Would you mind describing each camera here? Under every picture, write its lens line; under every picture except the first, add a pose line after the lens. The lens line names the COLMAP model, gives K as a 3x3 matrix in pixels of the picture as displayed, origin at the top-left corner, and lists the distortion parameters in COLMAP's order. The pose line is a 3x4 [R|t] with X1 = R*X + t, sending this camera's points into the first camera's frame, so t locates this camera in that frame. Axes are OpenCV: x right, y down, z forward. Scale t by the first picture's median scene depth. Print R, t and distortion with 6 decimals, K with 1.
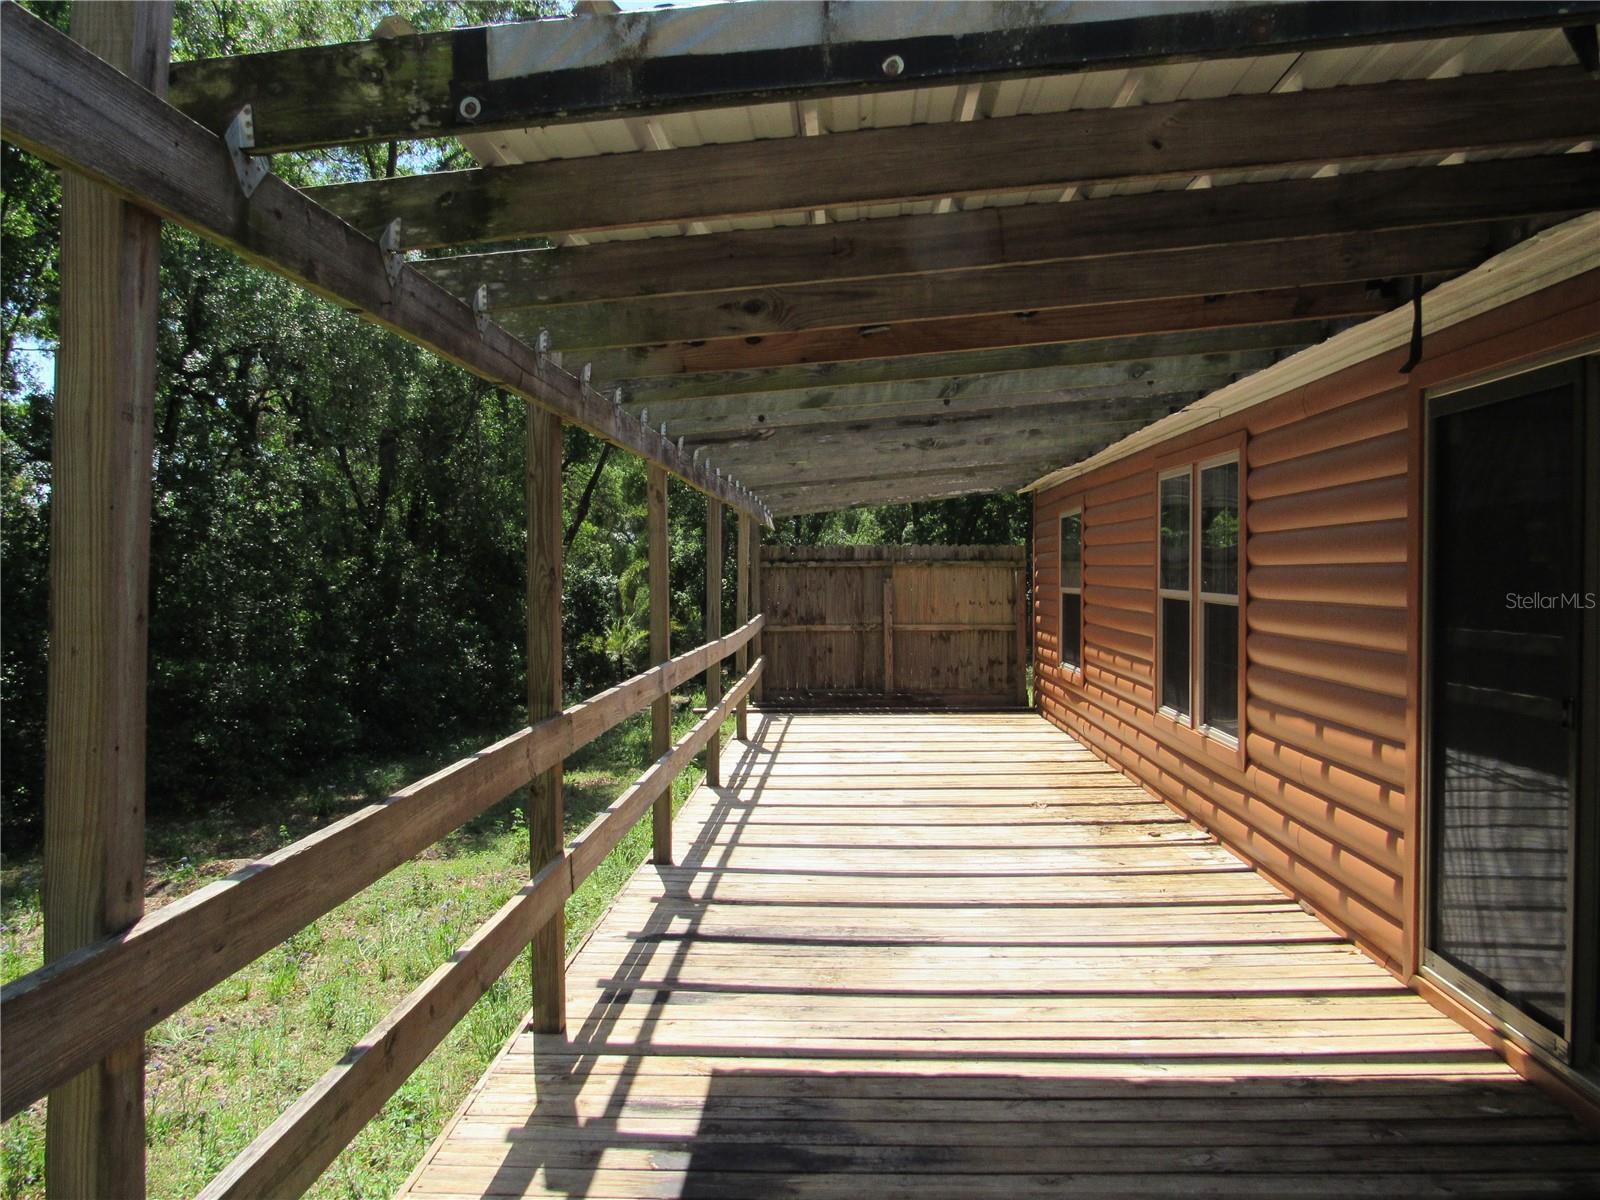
lens RADIAL K [[1257.2, 0, 800.0], [0, 1257.2, 600.0], [0, 0, 1]] dist [-0.014180, -0.007098]
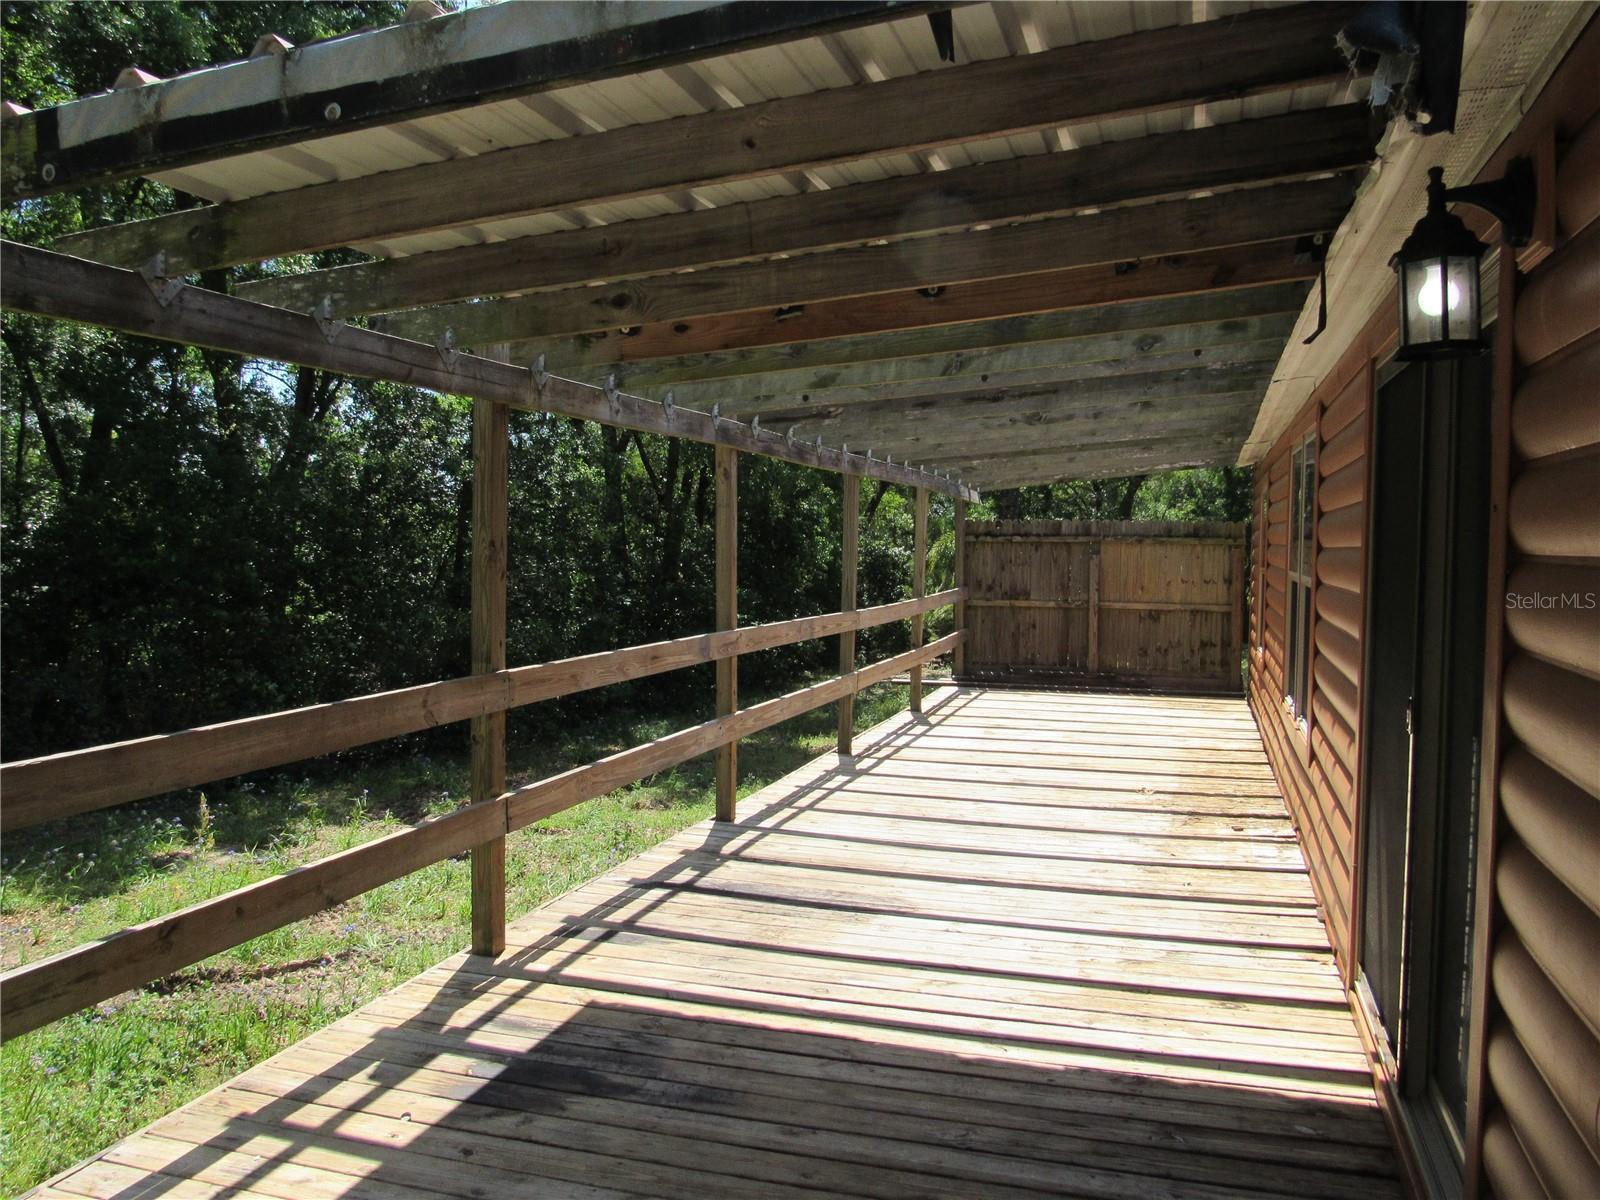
lens RADIAL K [[1257.2, 0, 800.0], [0, 1257.2, 600.0], [0, 0, 1]] dist [-0.014180, -0.007098]
pose [[0.964647, 0.025823, -0.262277, 0.287222], [-0.019894, 0.999484, 0.025238, -0.005286], [0.262794, -0.019128, 0.964662, -0.002387]]
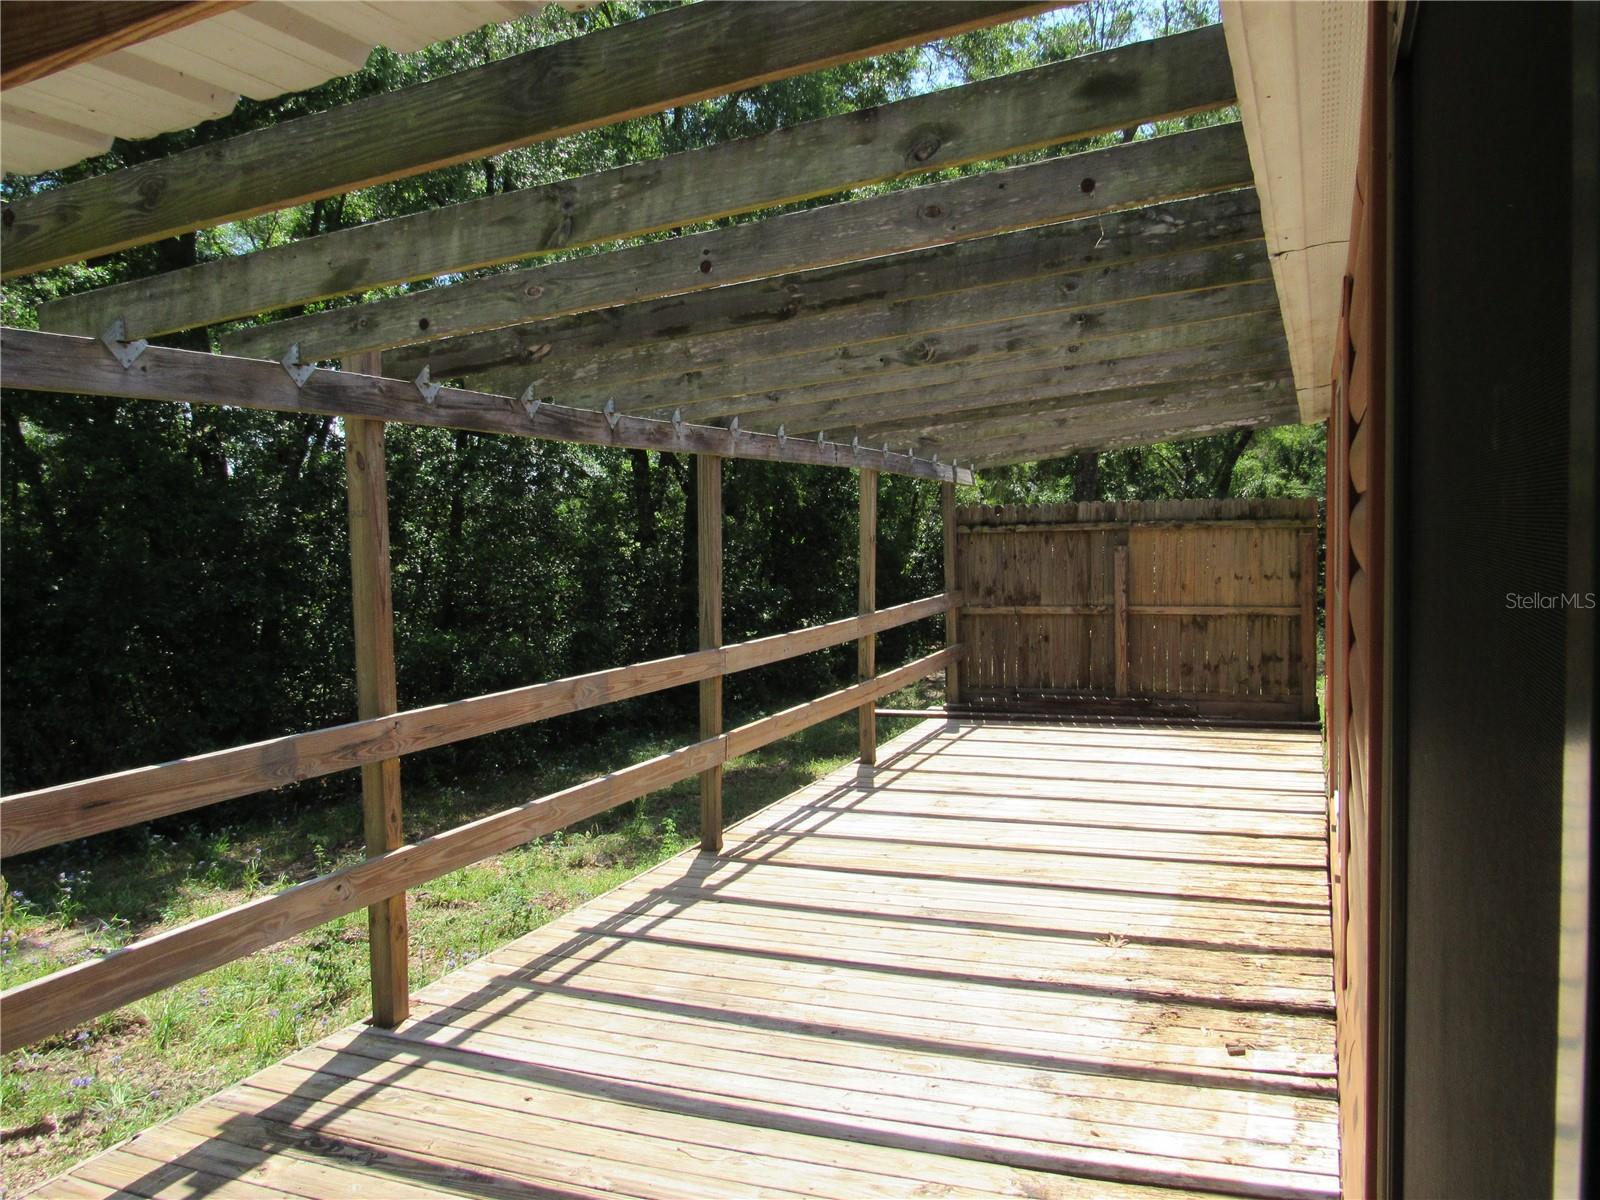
lens RADIAL K [[1257.2, 0, 800.0], [0, 1257.2, 600.0], [0, 0, 1]] dist [-0.014180, -0.007098]
pose [[0.939160, 0.002299, -0.343473, 0.403448], [0.011654, 0.999189, 0.038553, -0.042850], [0.343283, -0.040211, 0.938371, 0.601361]]
